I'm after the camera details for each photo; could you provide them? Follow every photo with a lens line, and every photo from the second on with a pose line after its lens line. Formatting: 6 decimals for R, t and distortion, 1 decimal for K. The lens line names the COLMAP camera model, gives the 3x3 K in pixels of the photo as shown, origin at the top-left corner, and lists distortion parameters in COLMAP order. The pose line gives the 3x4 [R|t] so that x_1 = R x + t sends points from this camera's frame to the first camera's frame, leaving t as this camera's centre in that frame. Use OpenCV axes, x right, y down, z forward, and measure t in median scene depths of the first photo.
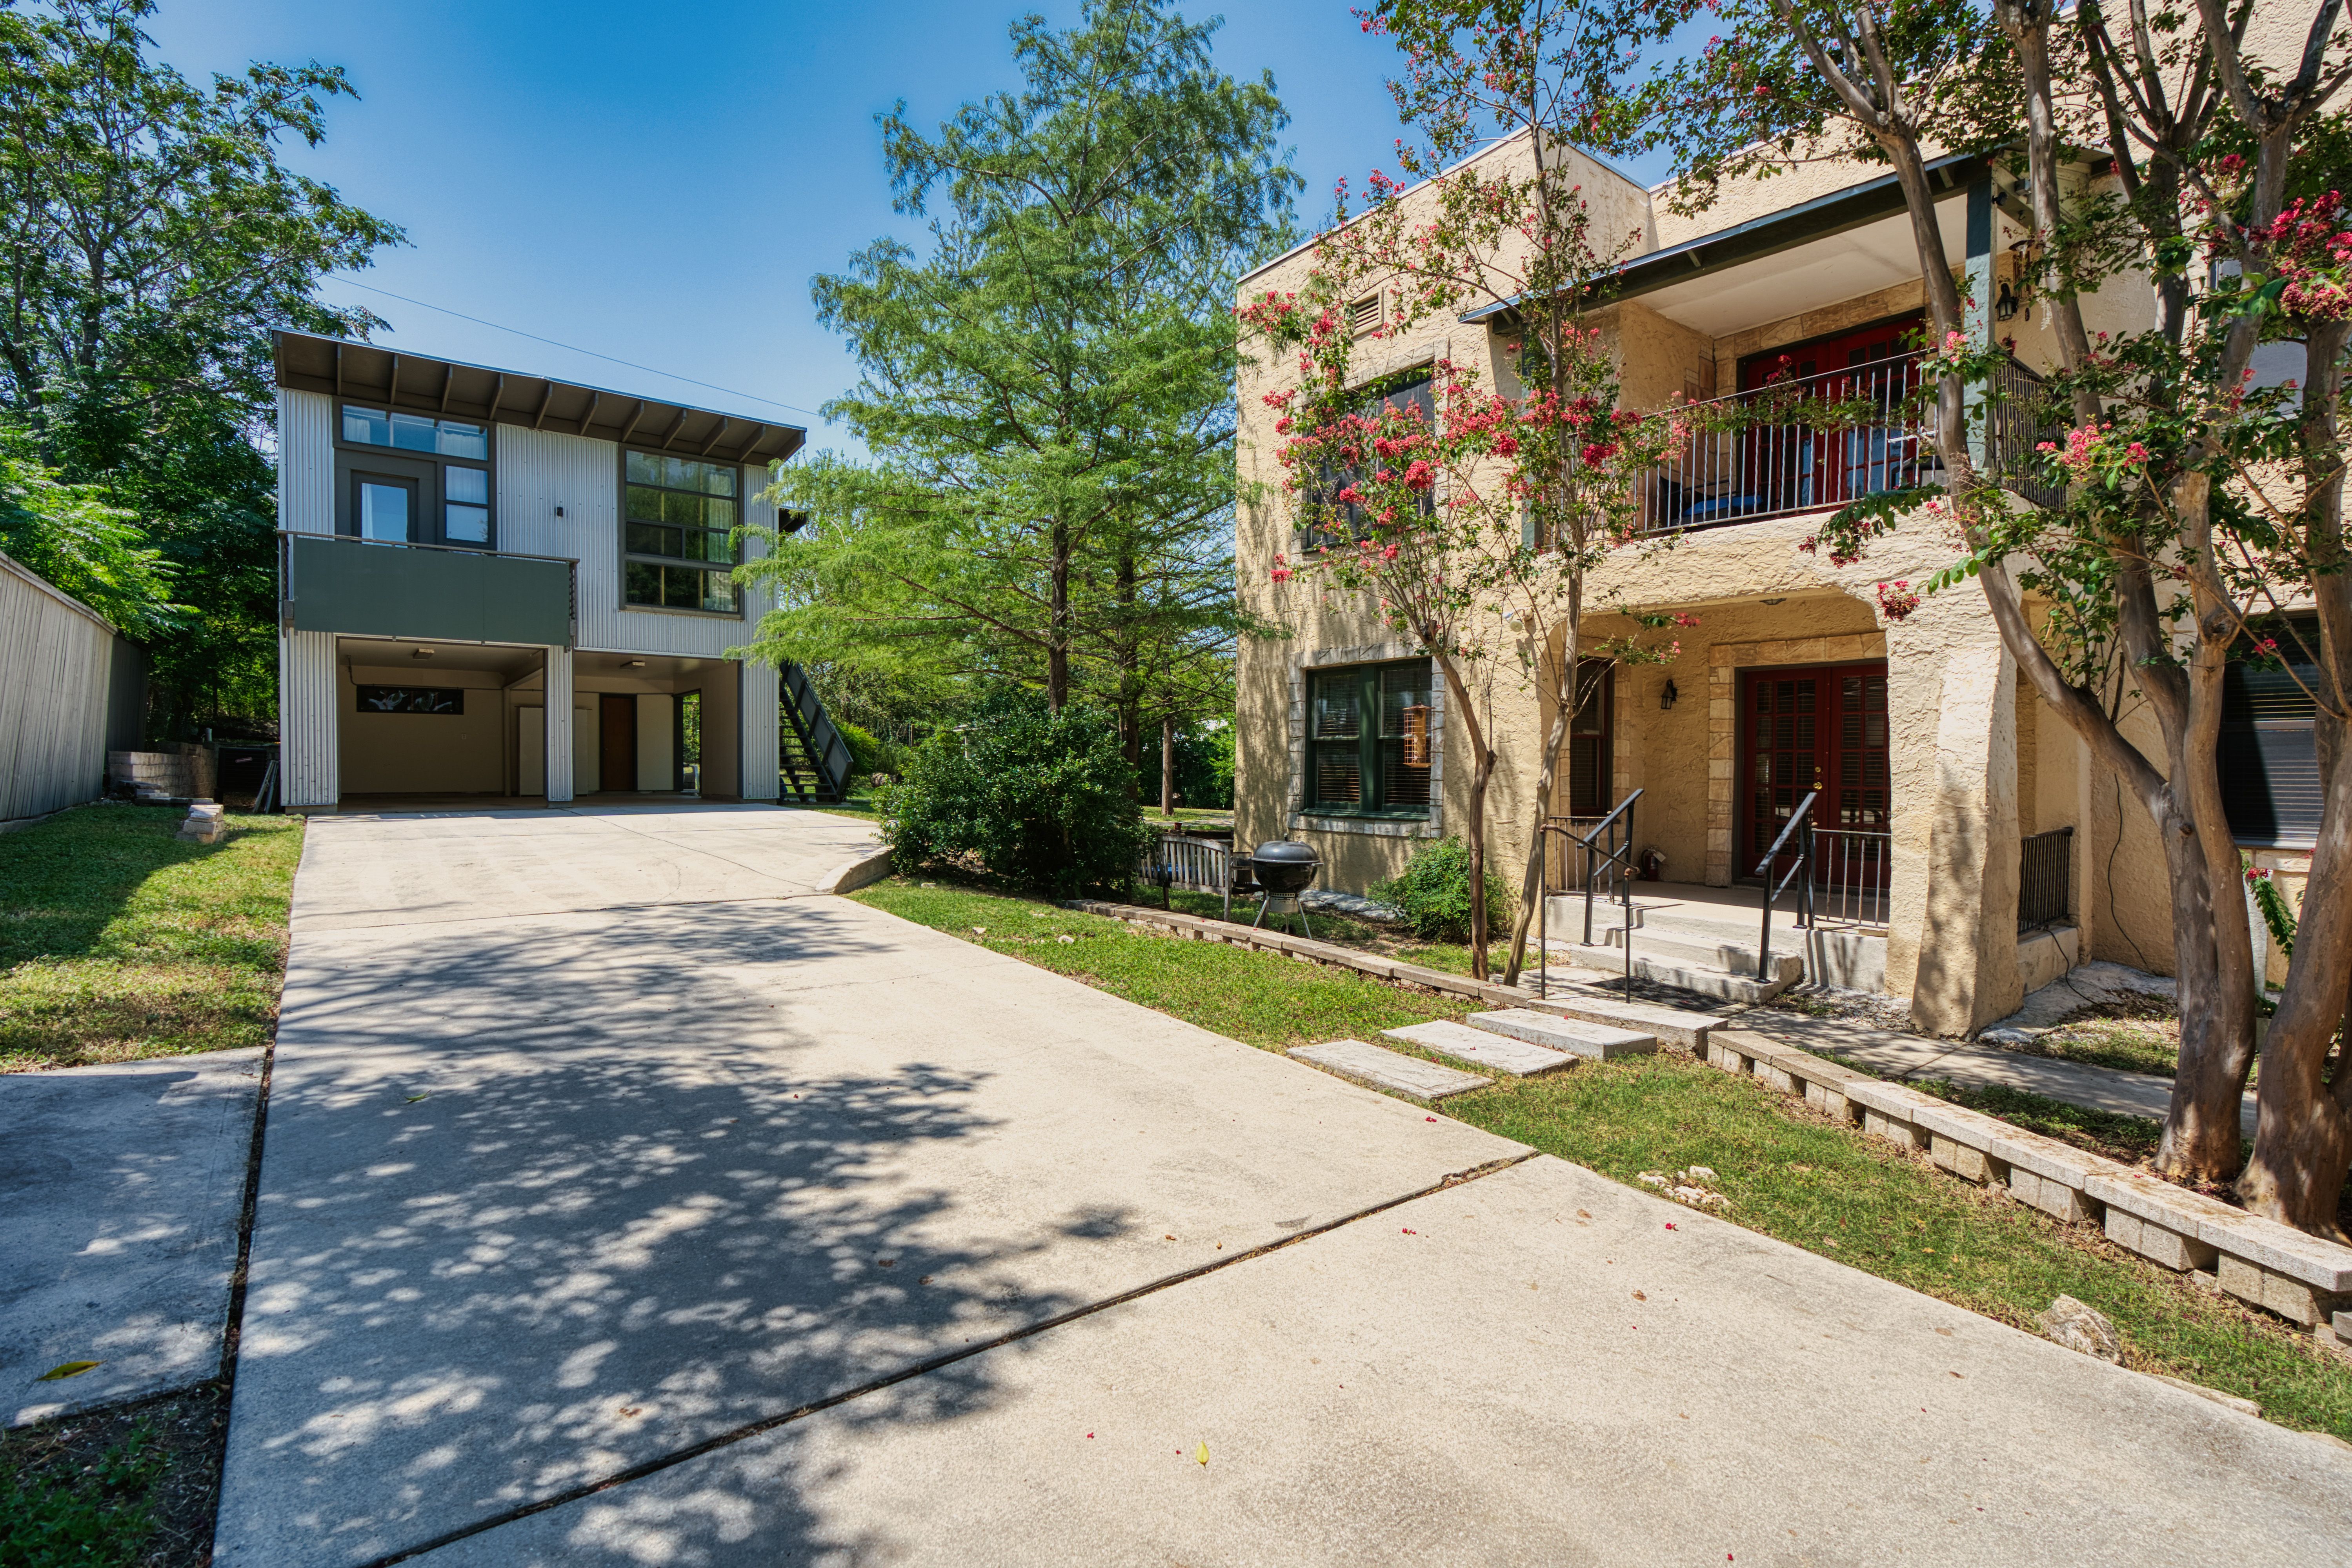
lens RADIAL K [[1070.8, 0, 1176.9], [0, 1070.8, 776.0], [0, 0, 1]] dist [-0.012666, 0.003802]
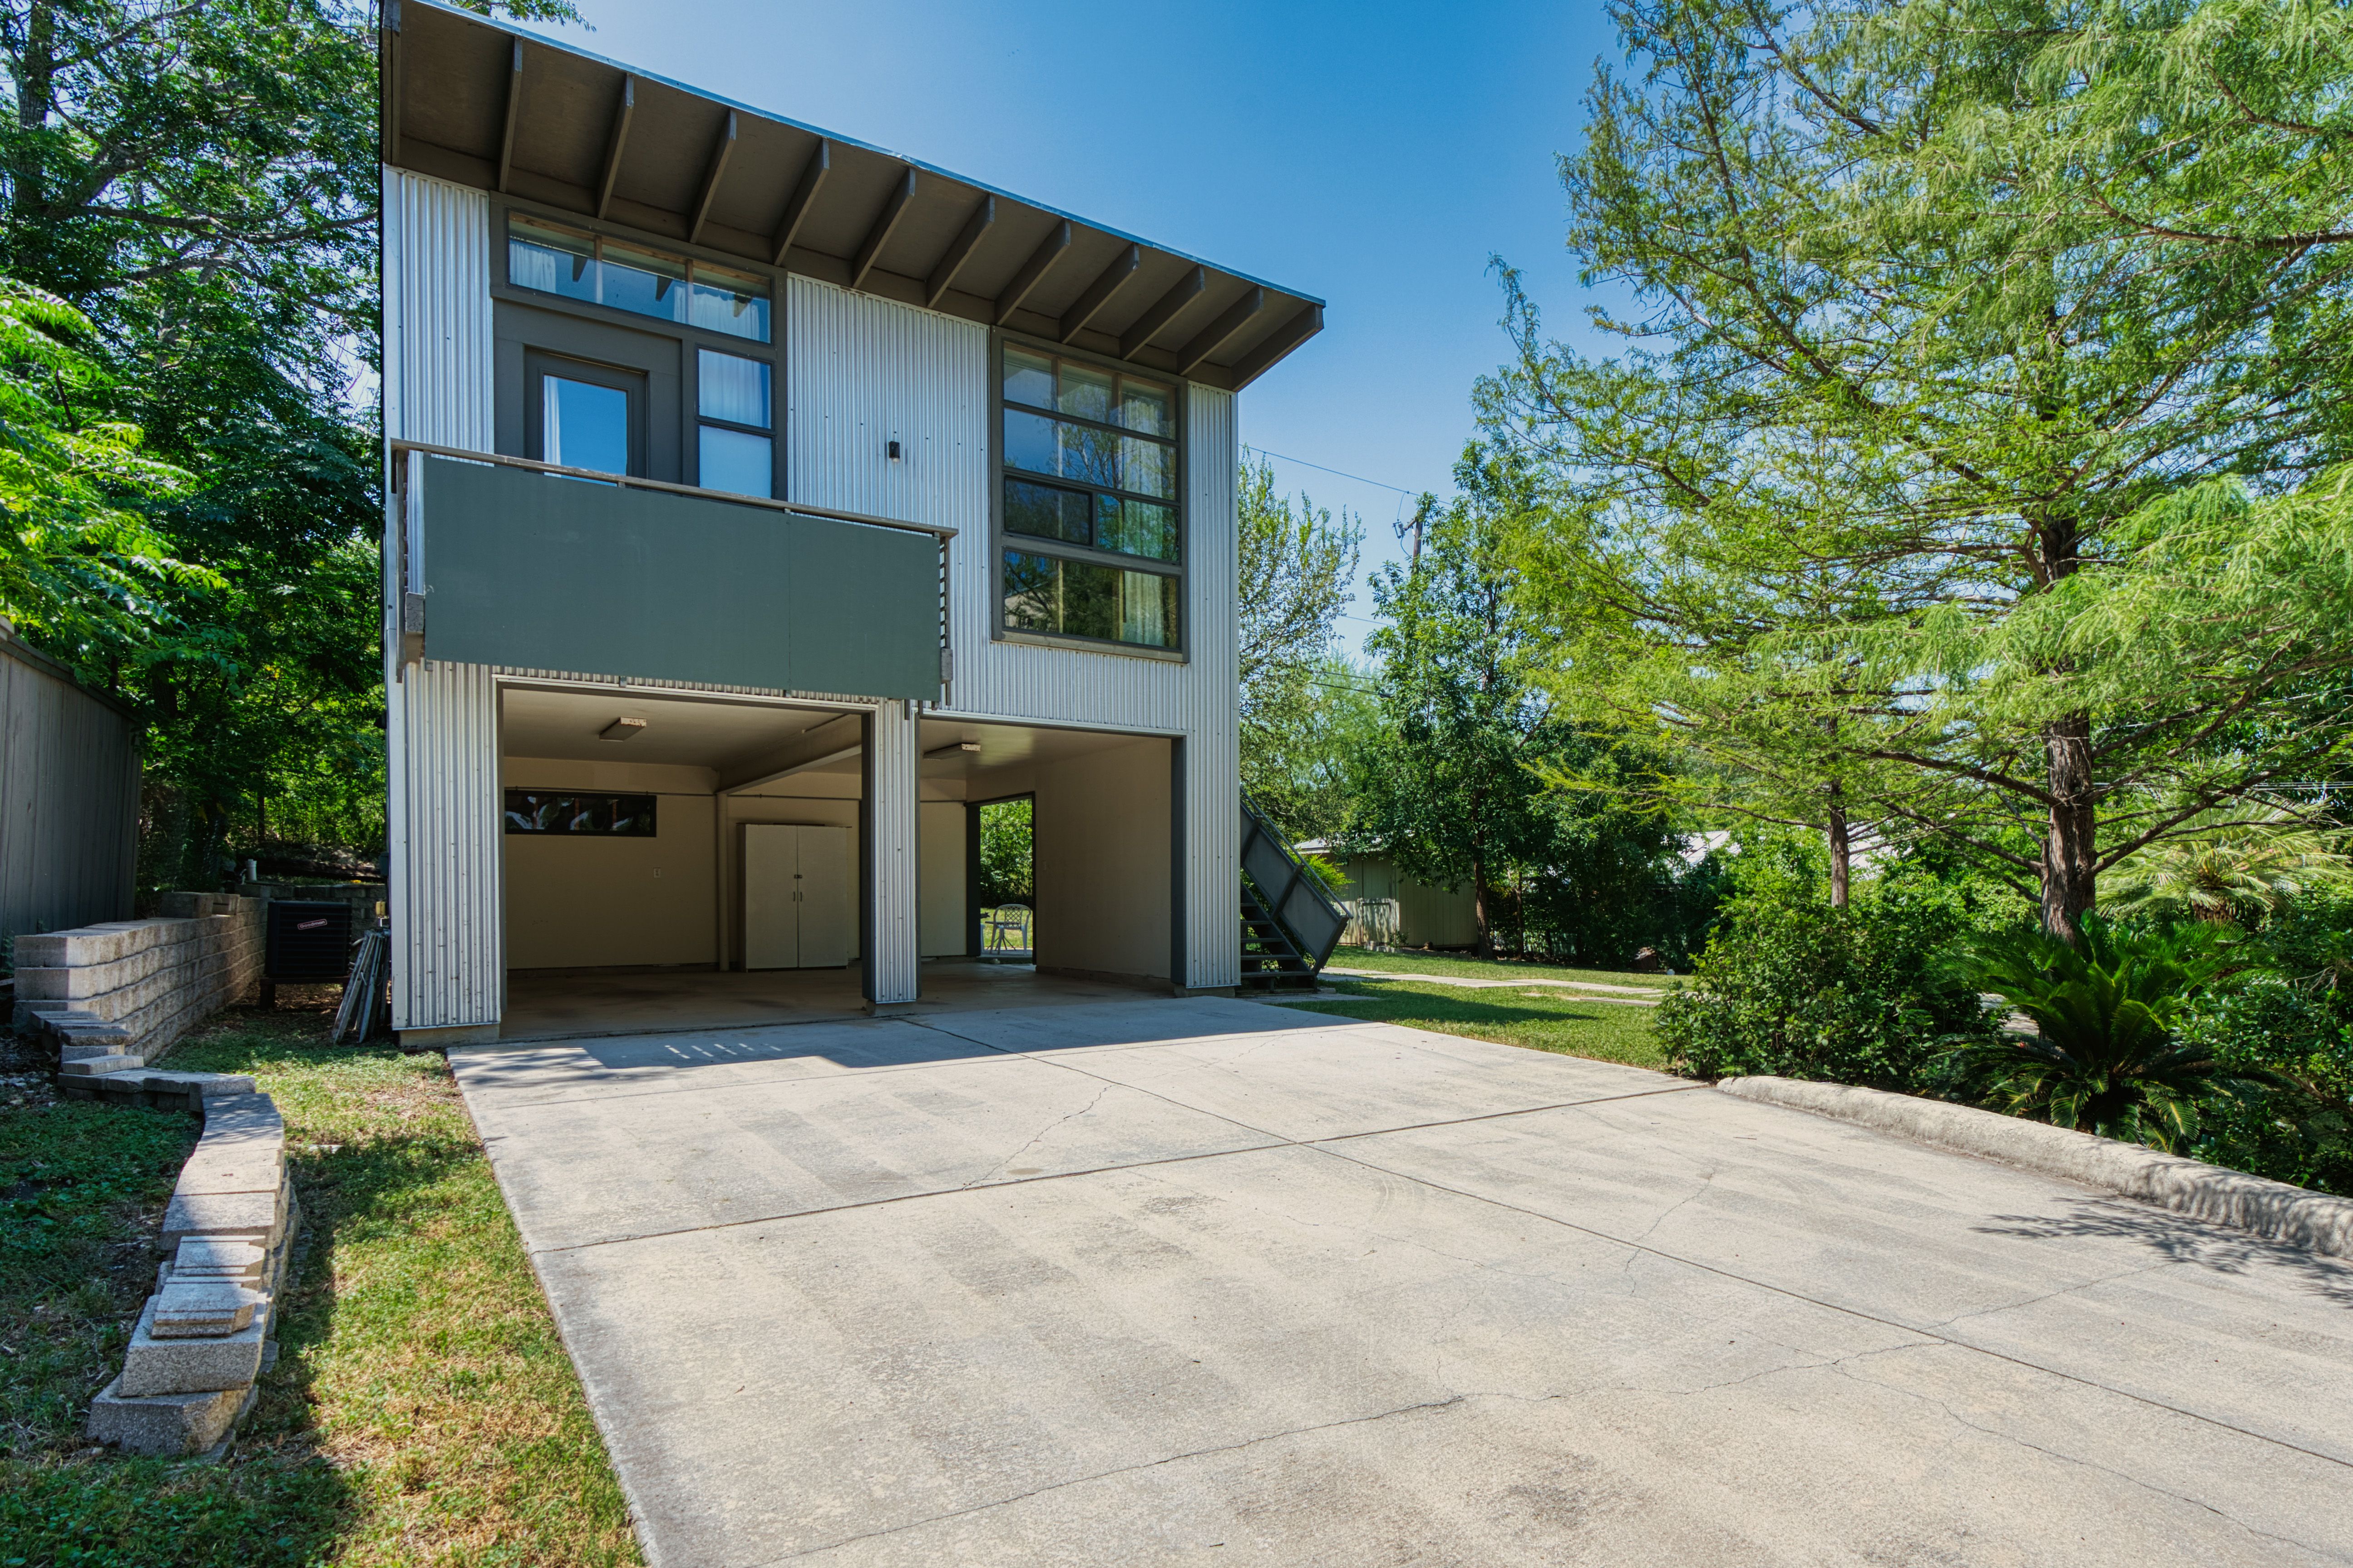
lens RADIAL K [[1071.2, 0, 1146.1], [0, 1071.2, 888.1], [0, 0, 1]] dist [-0.012666, 0.003802]
pose [[0.999009, -0.004591, -0.044264, -0.443972], [0.004501, 0.999988, -0.002141, -0.031586], [0.044273, 0.001939, 0.999018, 0.493667]]
